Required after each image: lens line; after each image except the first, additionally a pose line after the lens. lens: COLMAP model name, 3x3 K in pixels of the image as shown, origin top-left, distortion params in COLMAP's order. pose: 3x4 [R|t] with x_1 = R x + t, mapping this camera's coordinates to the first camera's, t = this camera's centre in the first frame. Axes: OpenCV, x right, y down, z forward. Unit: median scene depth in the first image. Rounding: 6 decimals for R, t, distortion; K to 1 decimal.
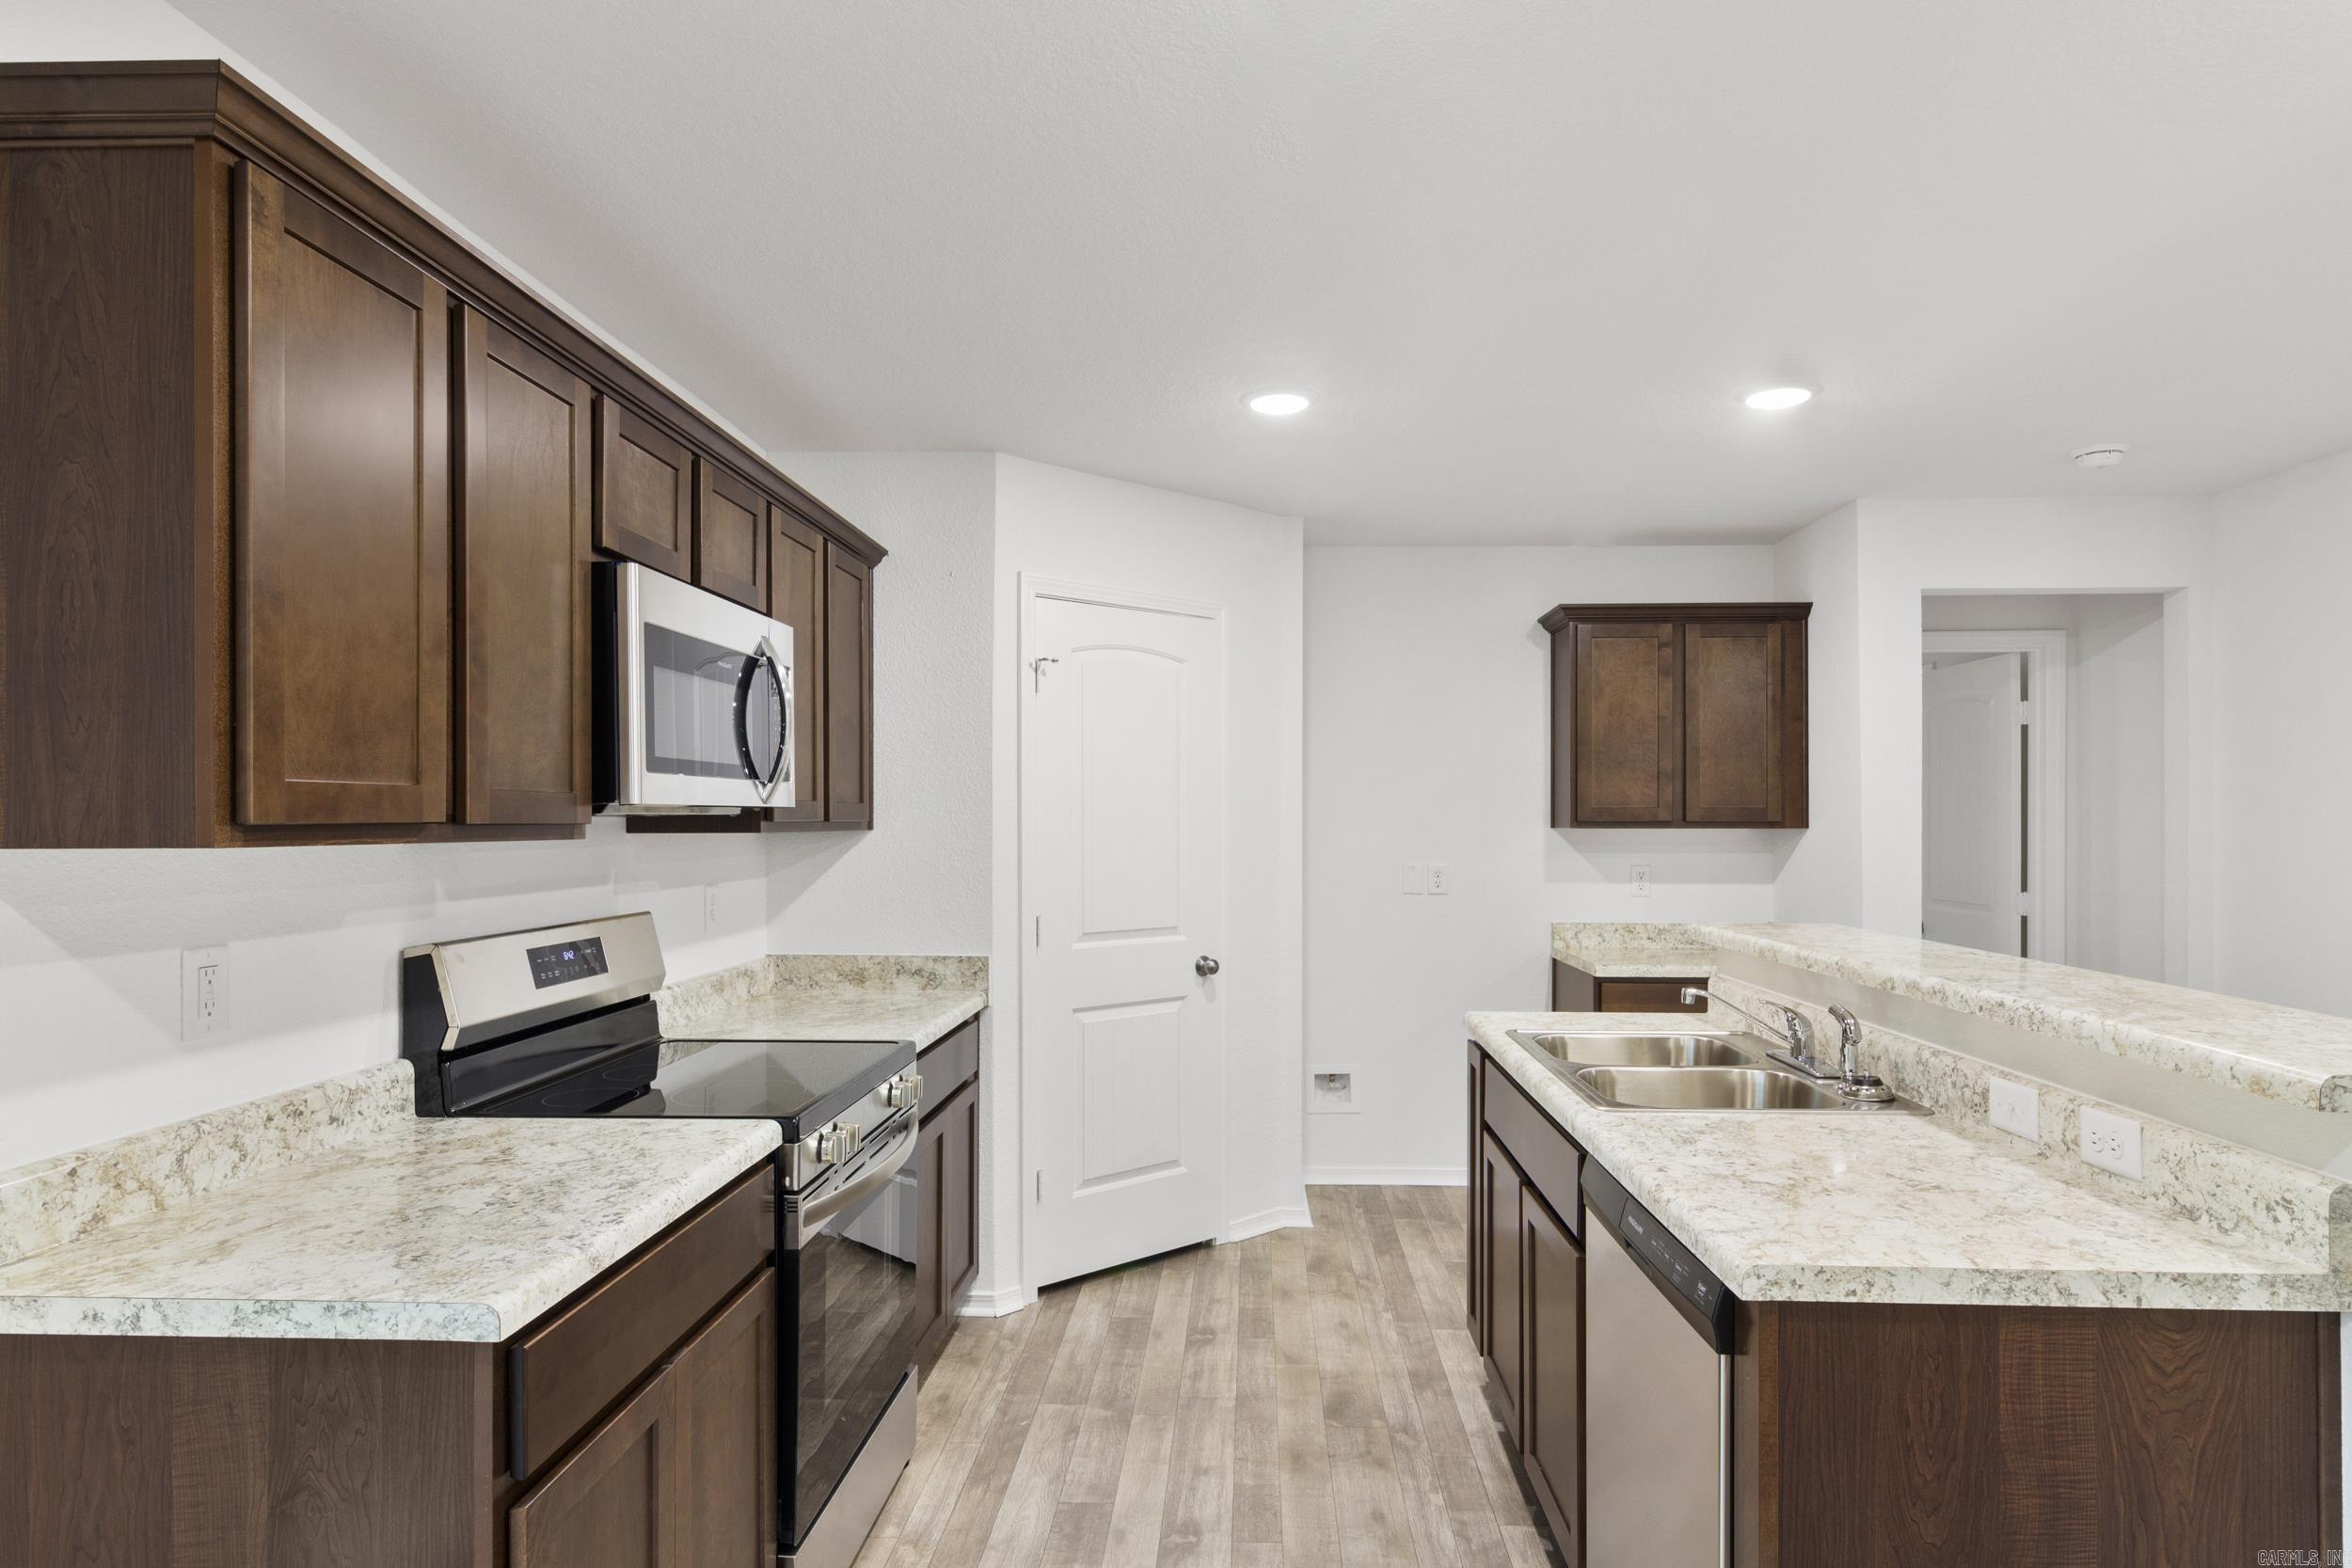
lens RADIAL K [[1294.6, 0, 1195.3], [0, 1294.6, 809.8], [0, 0, 1]] dist [0.001348, 0.000067]
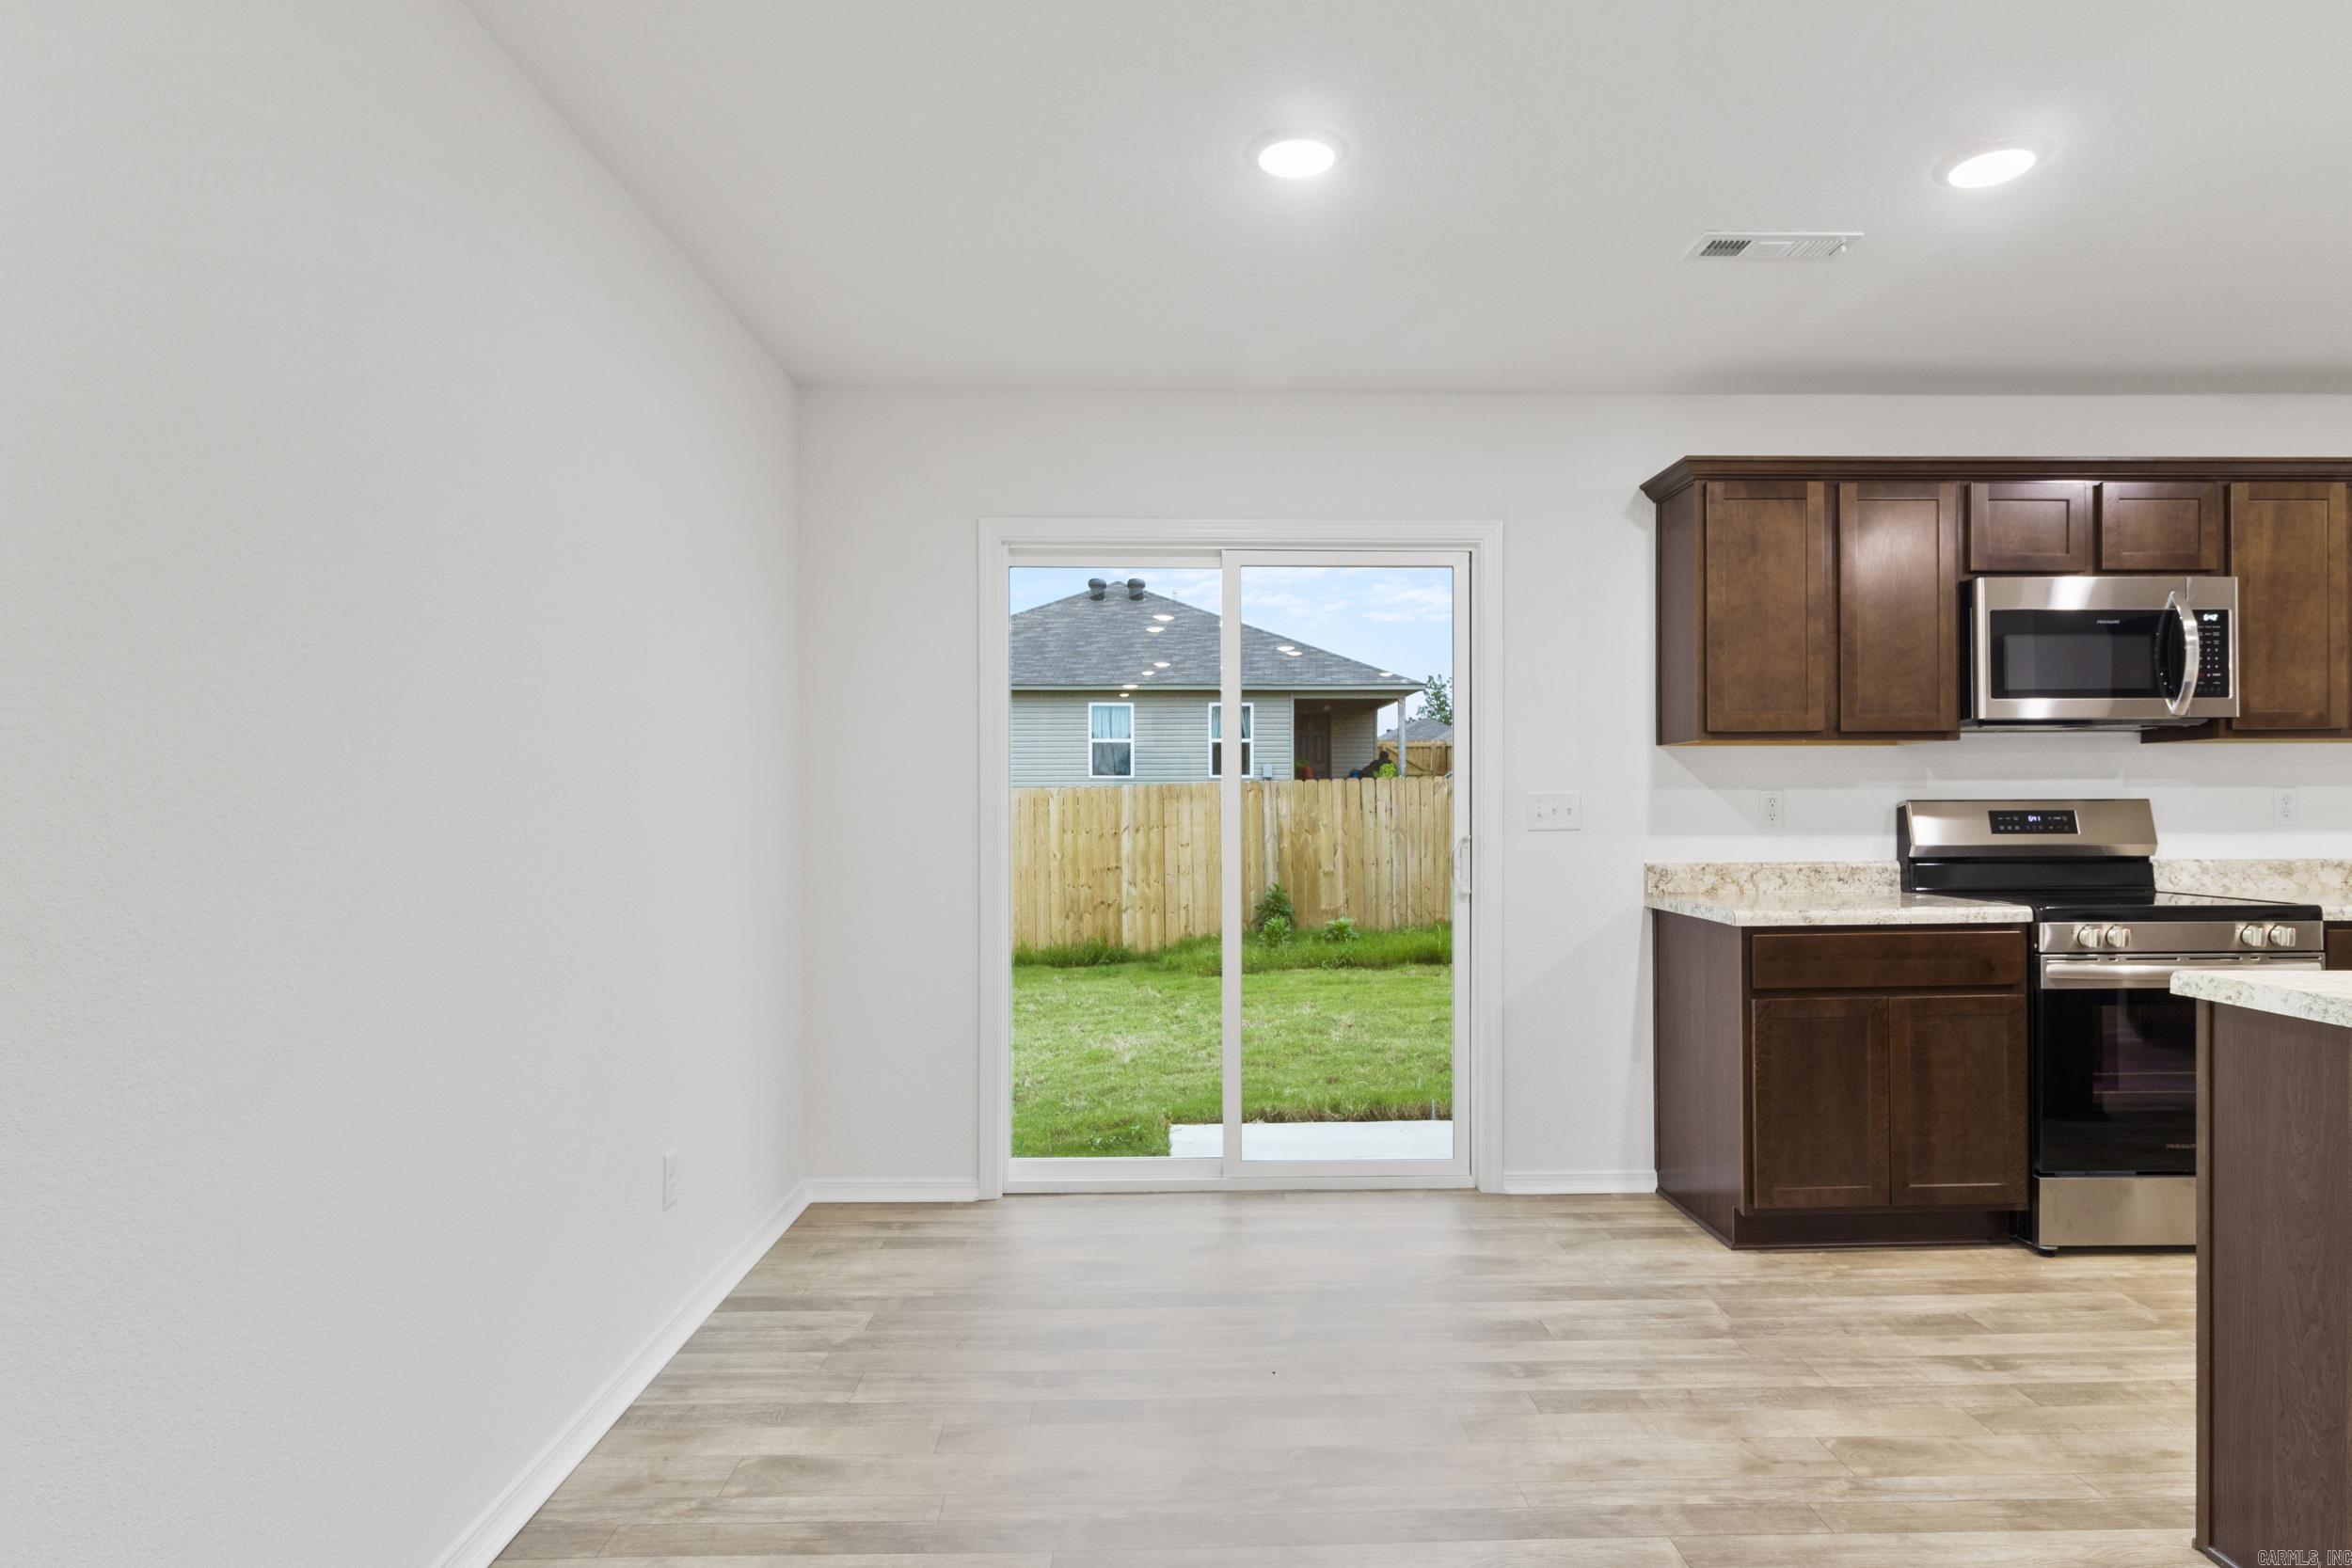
lens RADIAL K [[1294.6, 0, 1195.3], [0, 1294.6, 809.8], [0, 0, 1]] dist [0.001348, 0.000067]
pose [[0.068462, 0.005527, -0.997638, 1.295062], [0.013457, 0.999889, 0.006463, 0.098421], [0.997563, -0.013867, 0.068380, -0.163690]]
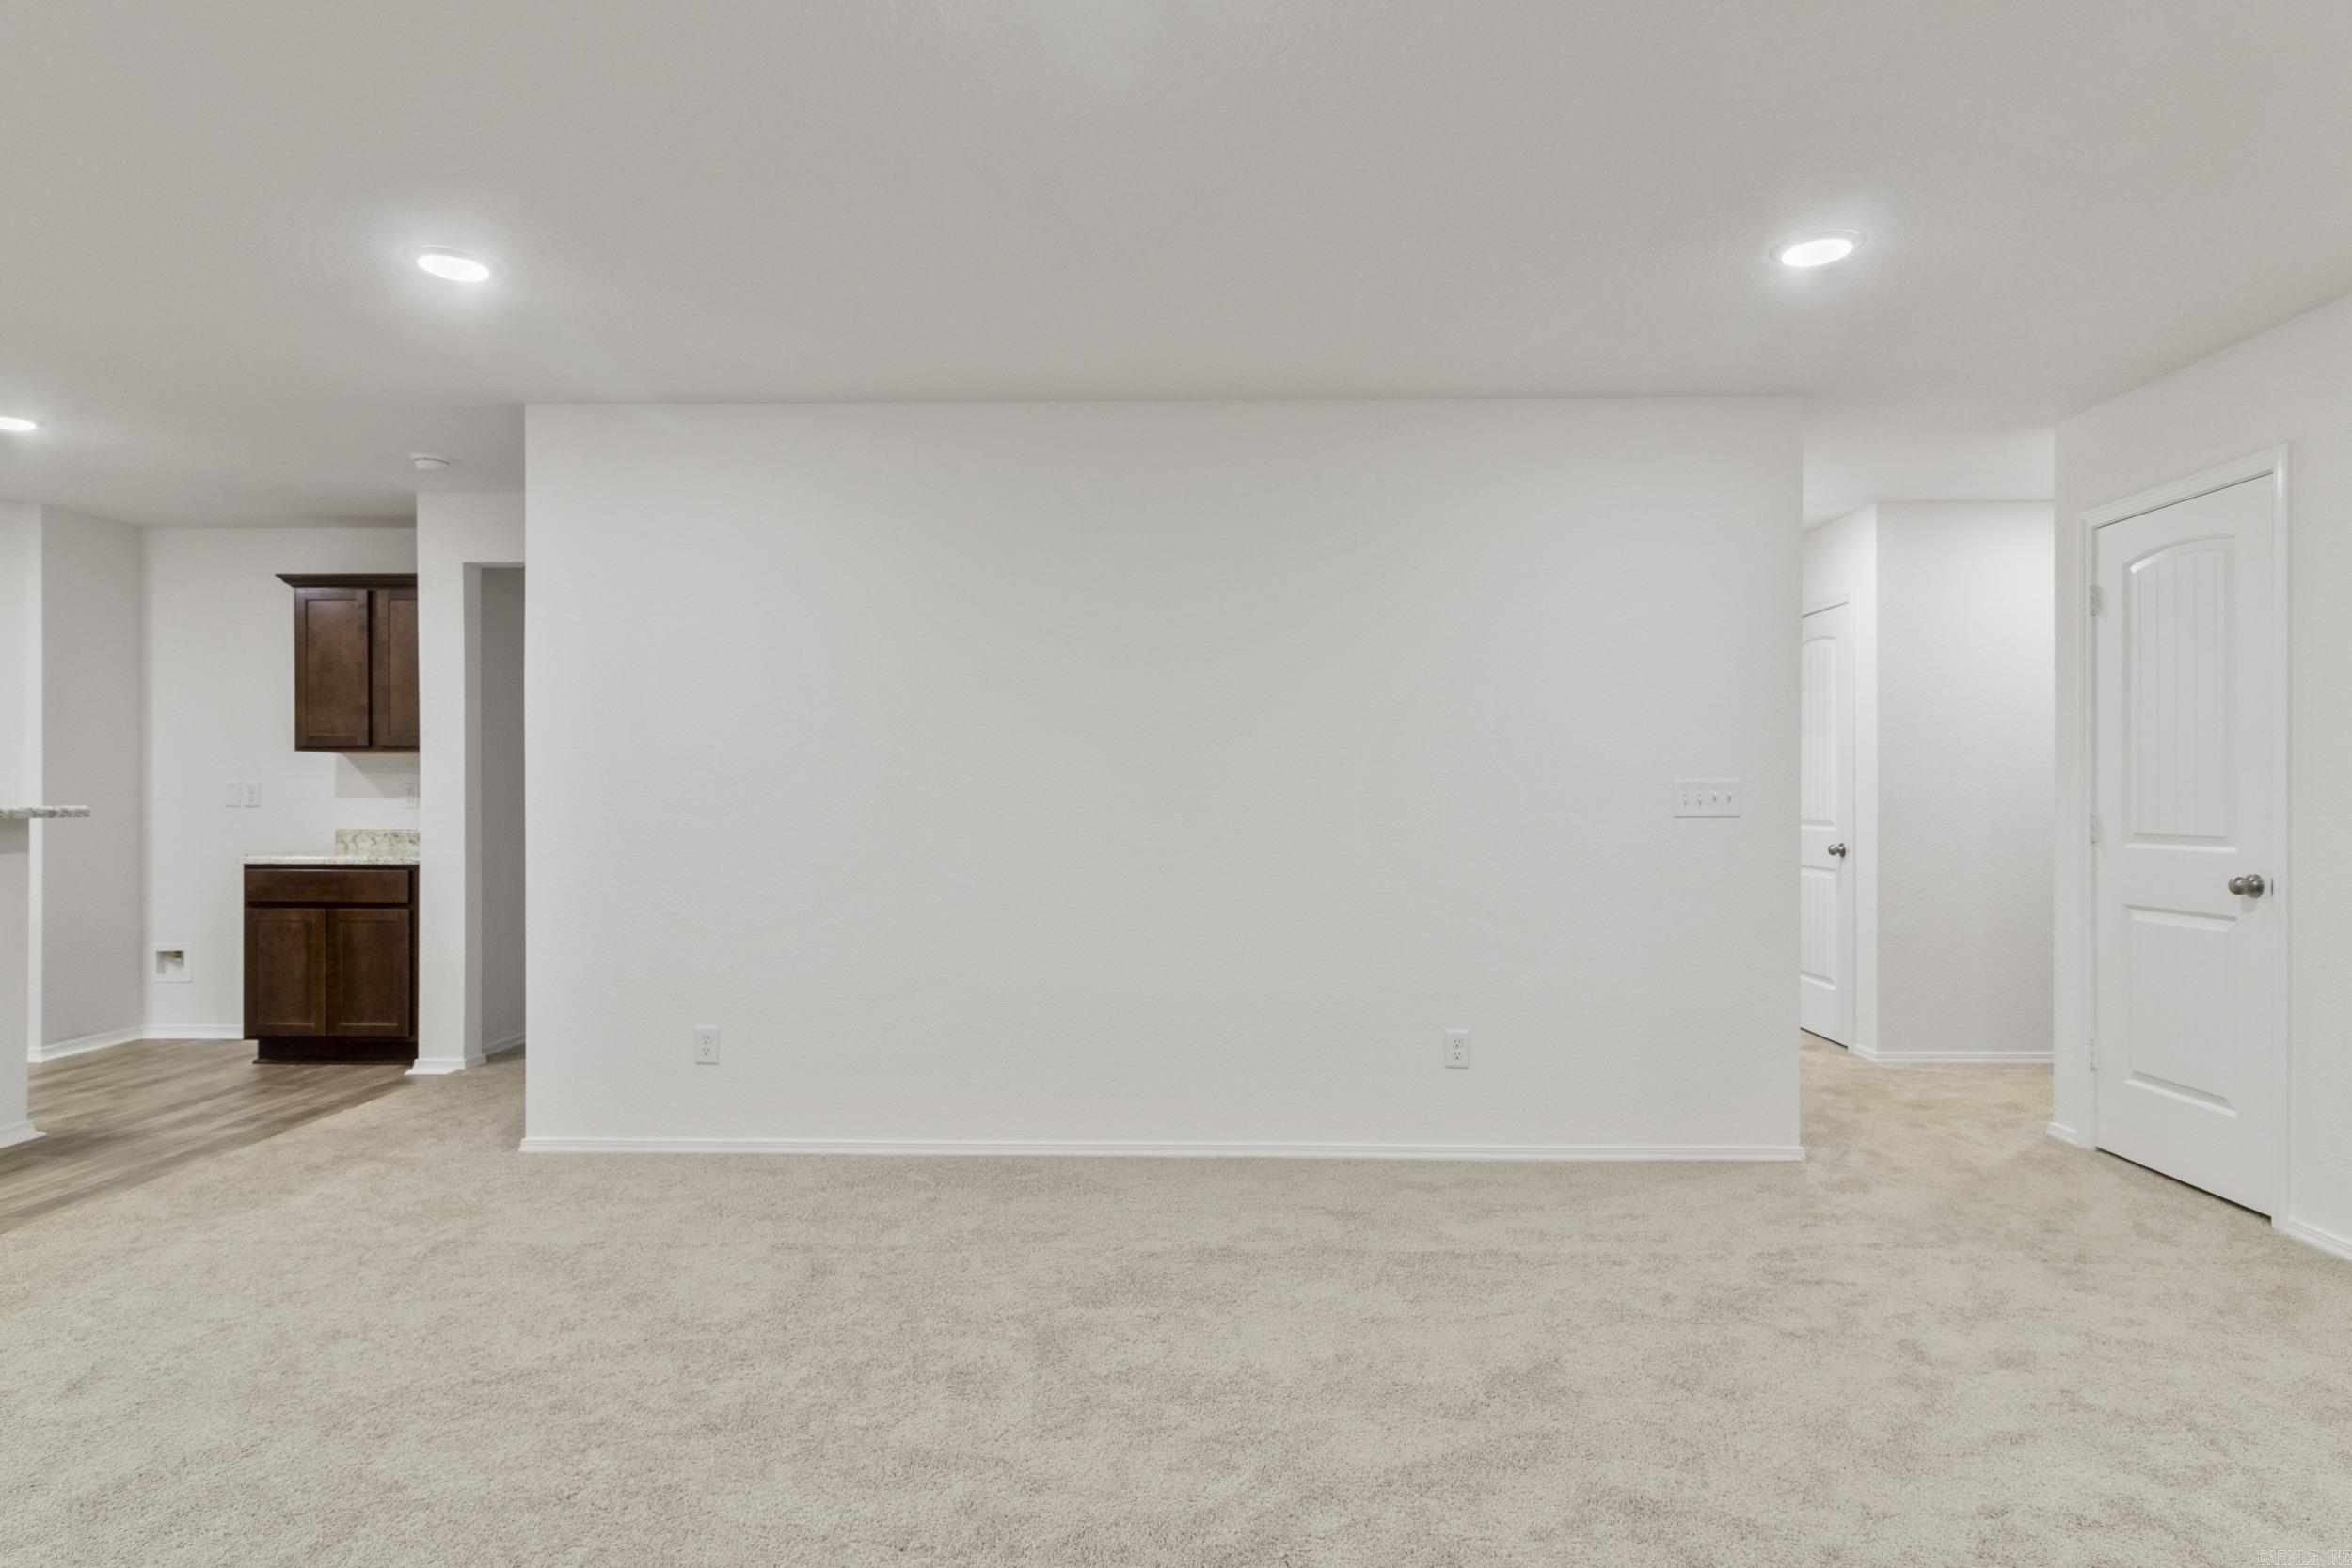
lens RADIAL K [[1273.4, 0, 1180.2], [0, 1273.4, 790.6], [0, 0, 1]] dist [0.001563, 0.000993]
pose [[0.999815, 0.001326, 0.019214, 2.653631], [-0.001547, 0.999933, 0.011499, 0.086425], [-0.019198, -0.011526, 0.999749, -0.604544]]
